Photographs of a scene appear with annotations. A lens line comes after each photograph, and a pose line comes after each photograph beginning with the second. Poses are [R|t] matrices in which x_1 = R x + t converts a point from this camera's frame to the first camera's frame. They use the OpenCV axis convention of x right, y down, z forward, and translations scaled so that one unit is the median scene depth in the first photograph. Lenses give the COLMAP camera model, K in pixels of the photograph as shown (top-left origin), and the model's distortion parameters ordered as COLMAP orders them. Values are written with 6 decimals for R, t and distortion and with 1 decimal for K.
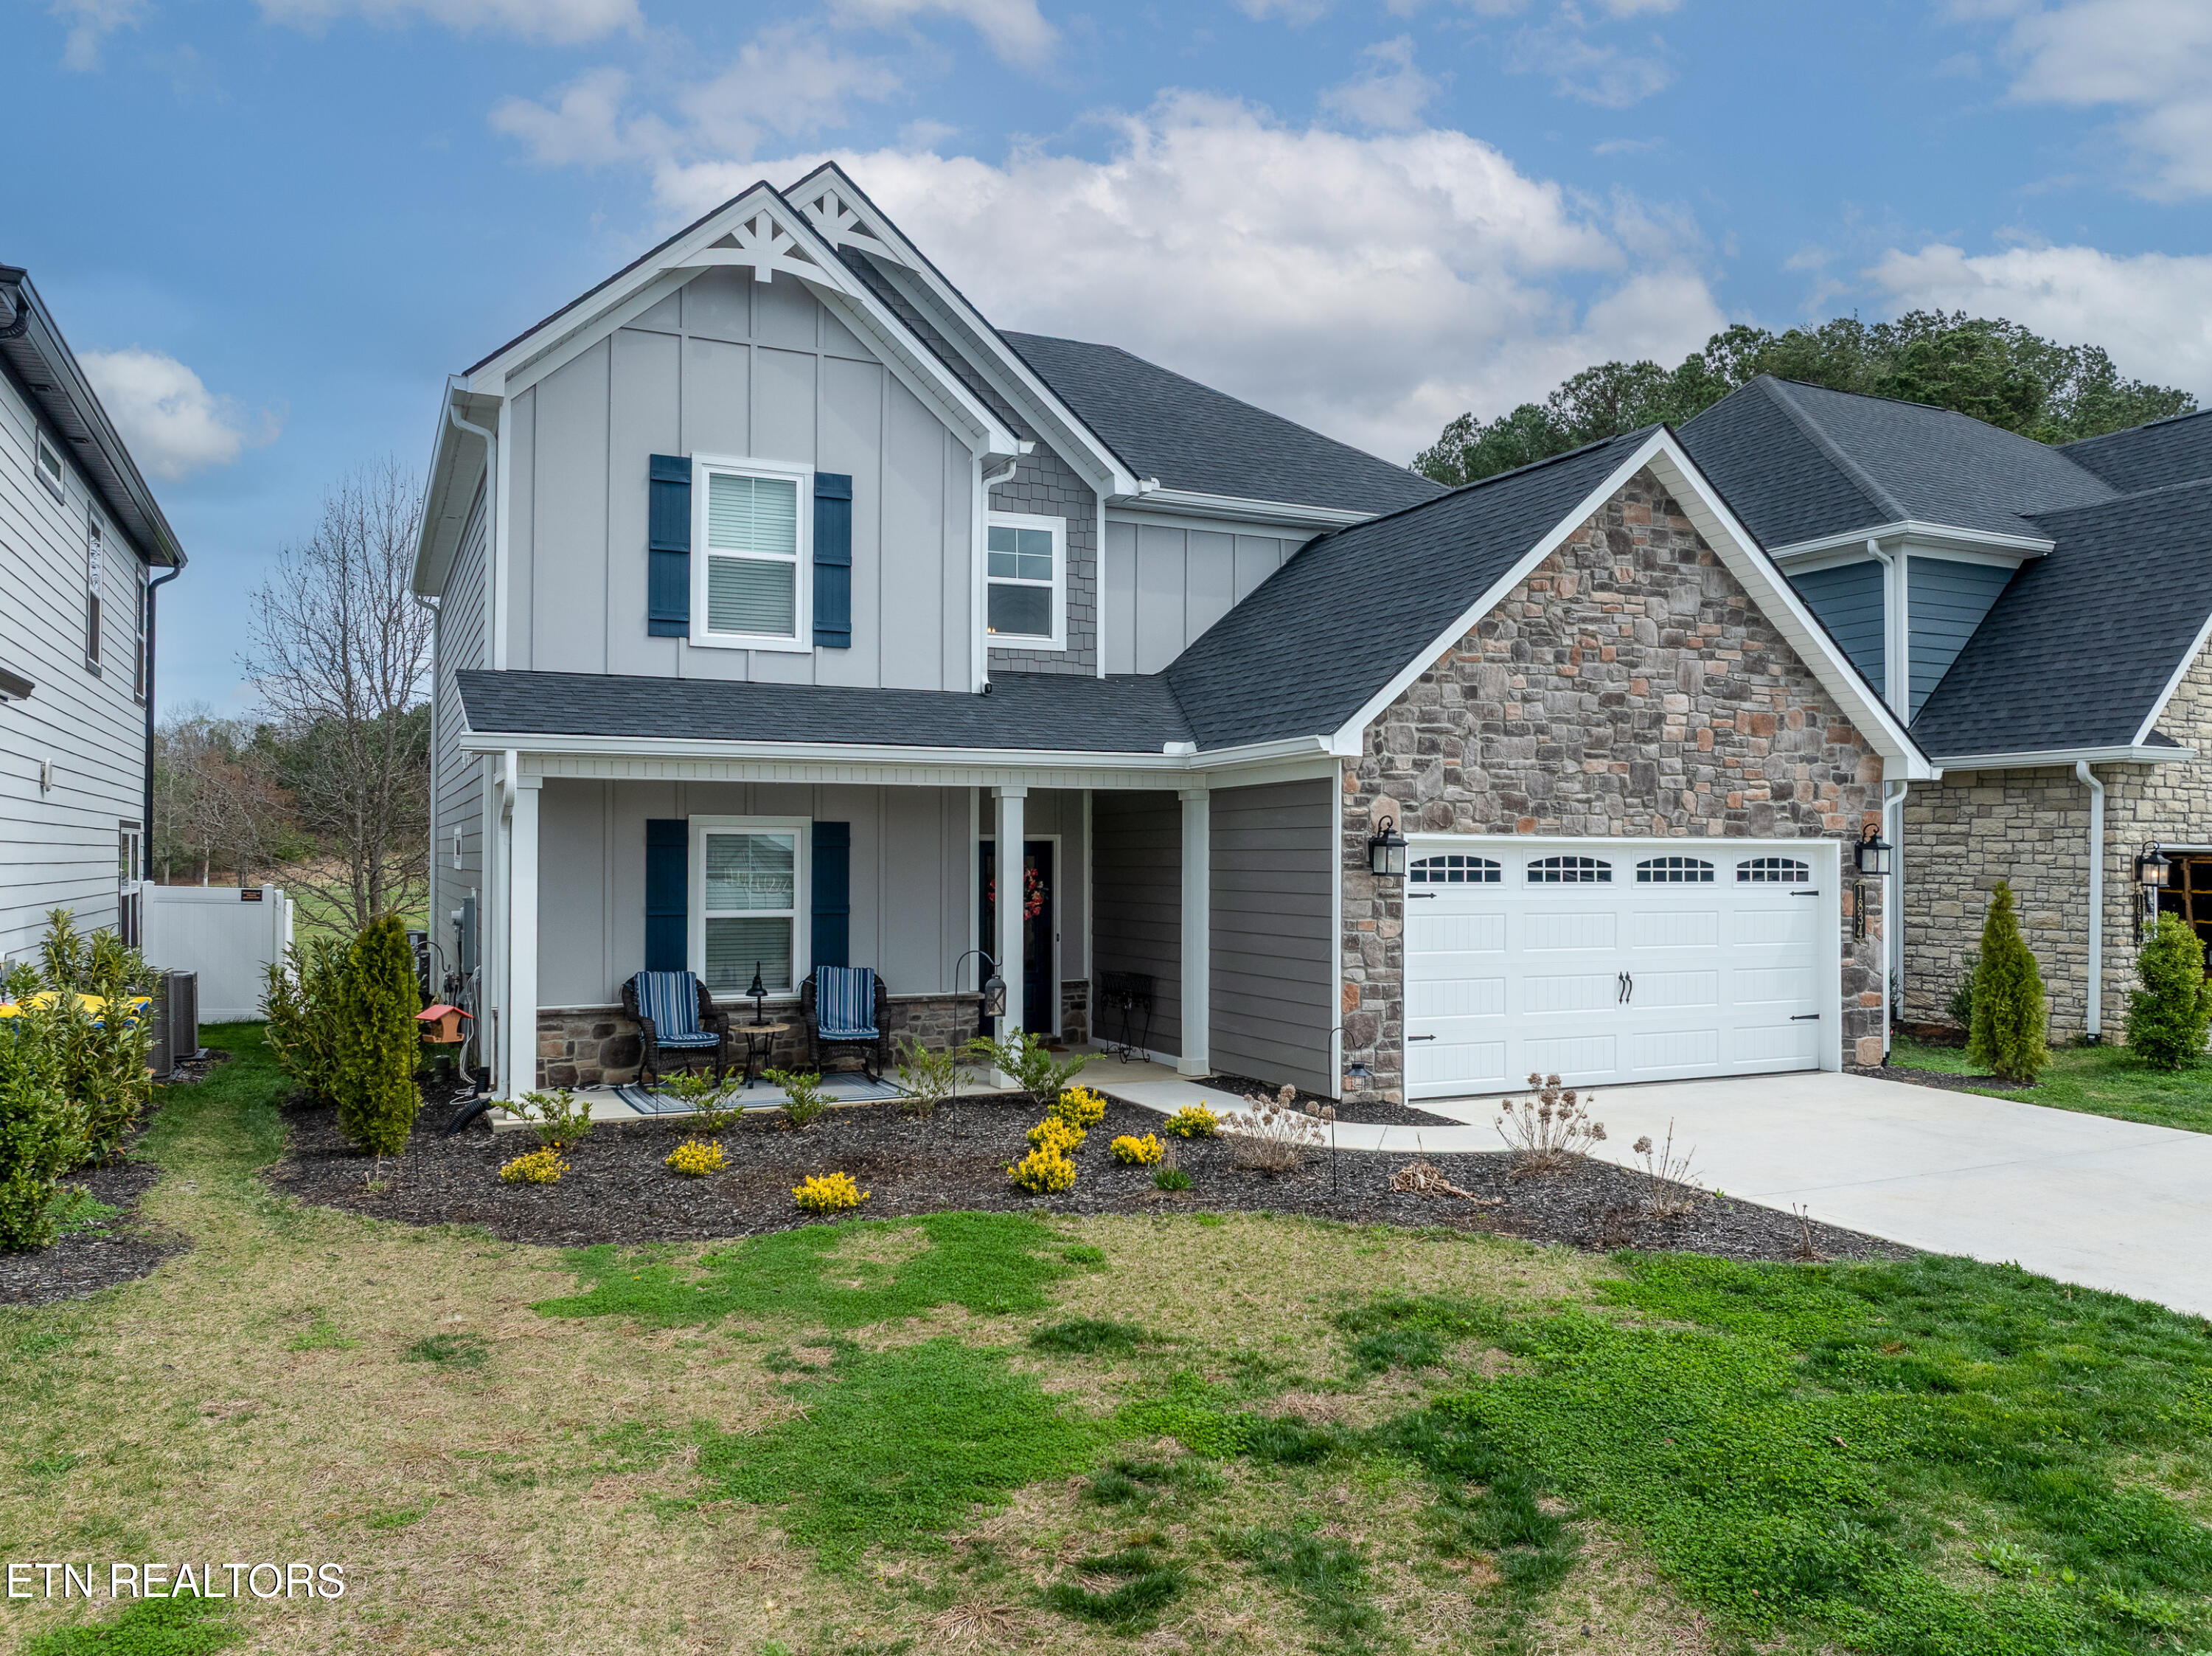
lens RADIAL K [[1589.1, 0, 1105.4], [0, 1589.1, 845.1], [0, 0, 1]] dist [-0.031035, -0.007237]
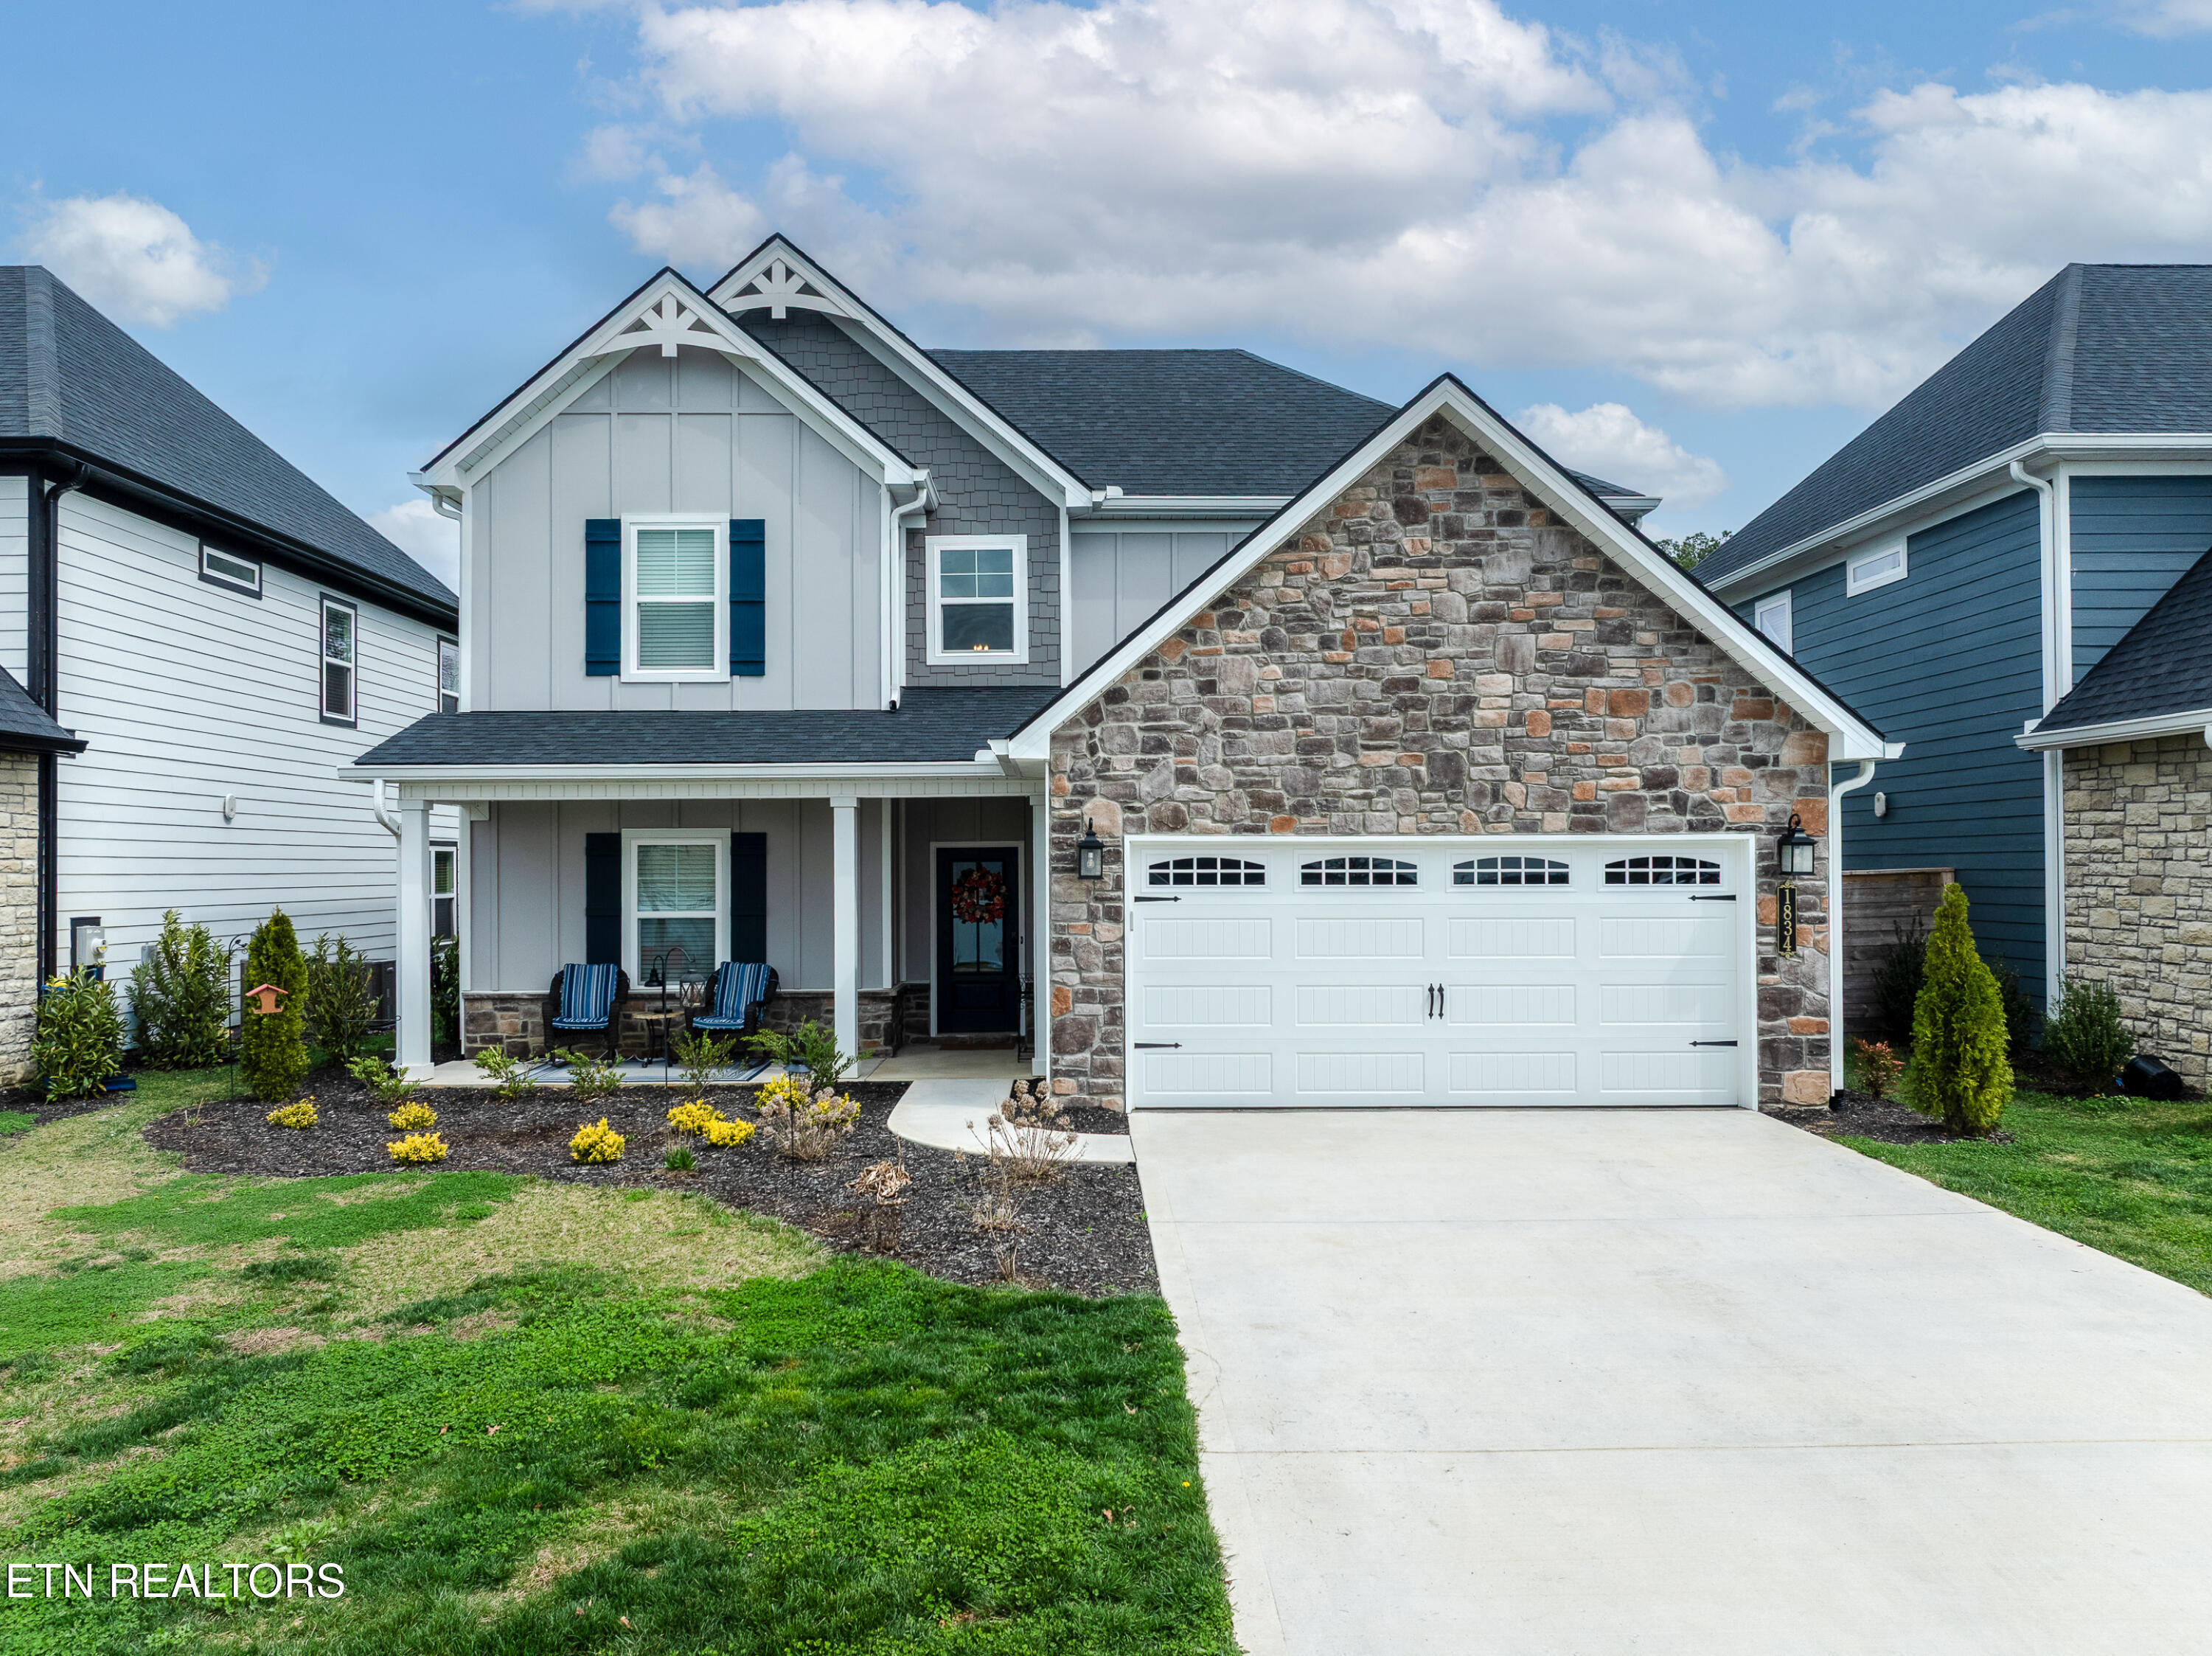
lens RADIAL K [[1572.0, 0, 1089.9], [0, 1572.0, 859.6], [0, 0, 1]] dist [-0.005984, -0.024122]
pose [[0.911050, -0.009299, -0.412191, 0.518198], [0.010984, 0.999938, 0.001718, 0.005189], [0.412150, -0.006092, 0.911096, 0.097727]]
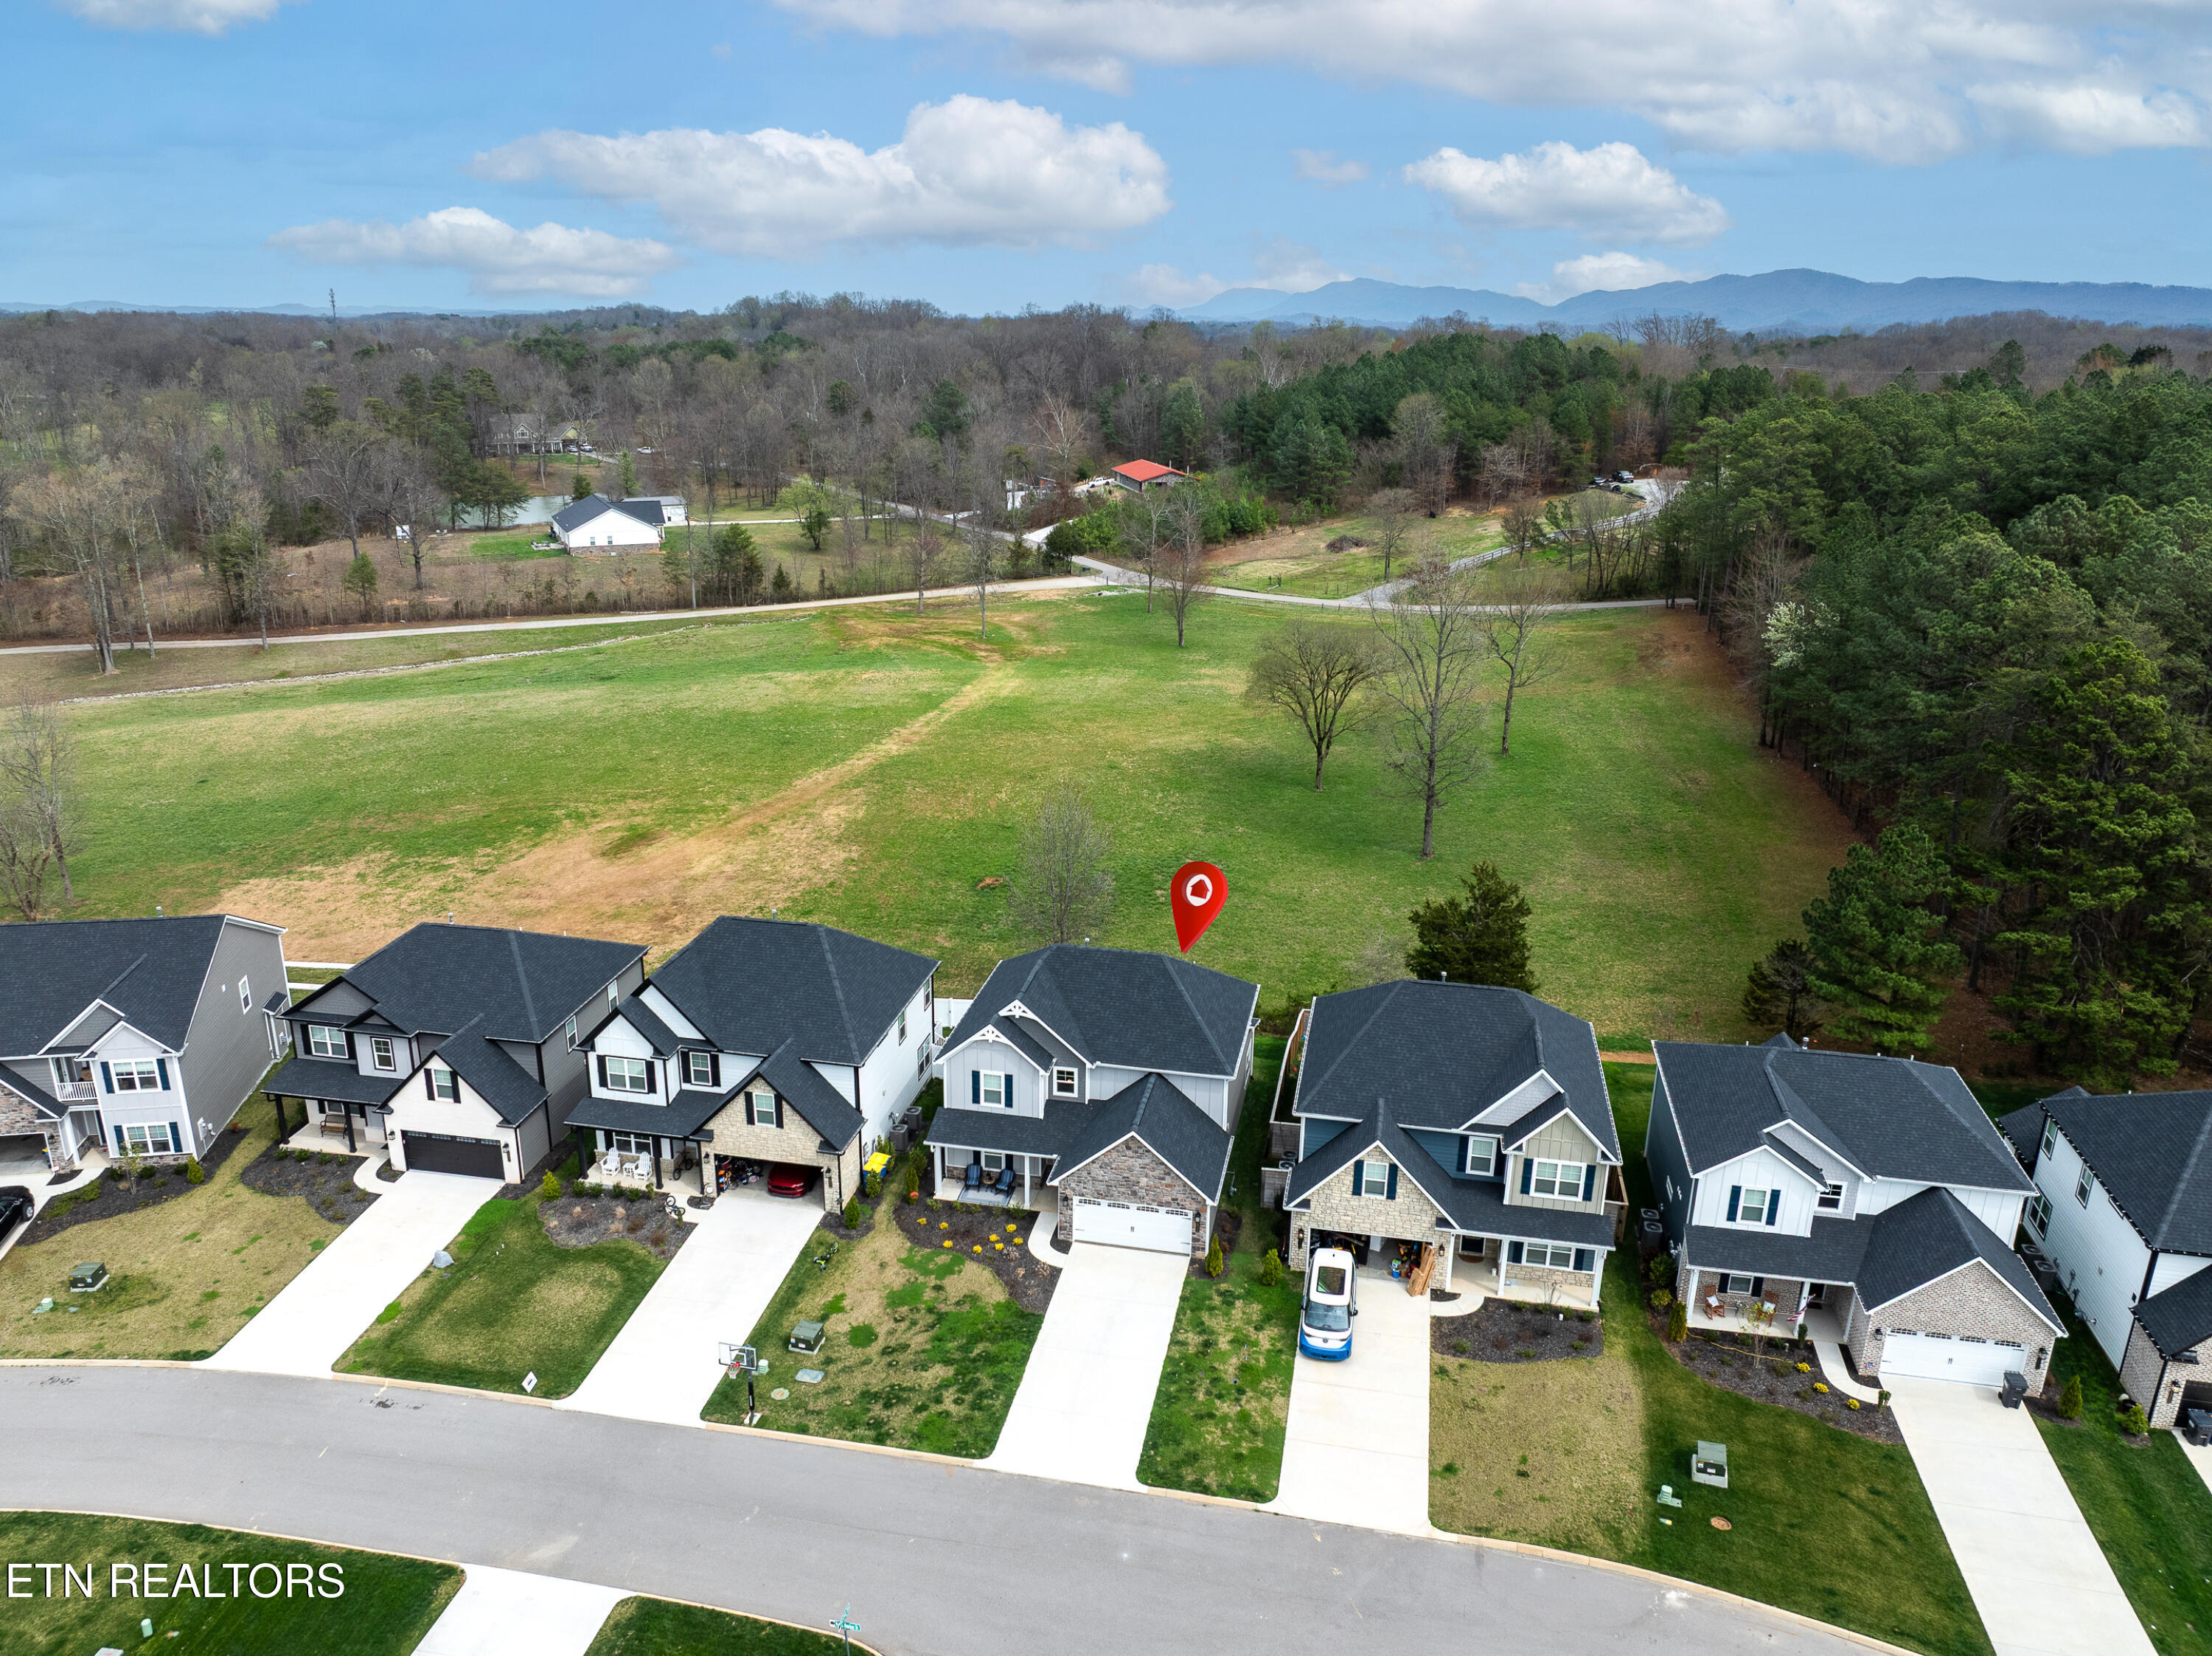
lens RADIAL K [[1575.0, 0, 1142.8], [0, 1575.0, 826.1], [0, 0, 1]] dist [-0.001515, -0.001171]
pose [[0.817327, 0.202766, -0.539317, 2.631369], [-0.019272, 0.945128, 0.326131, -2.566226], [0.575852, -0.256162, 0.776386, -2.306932]]
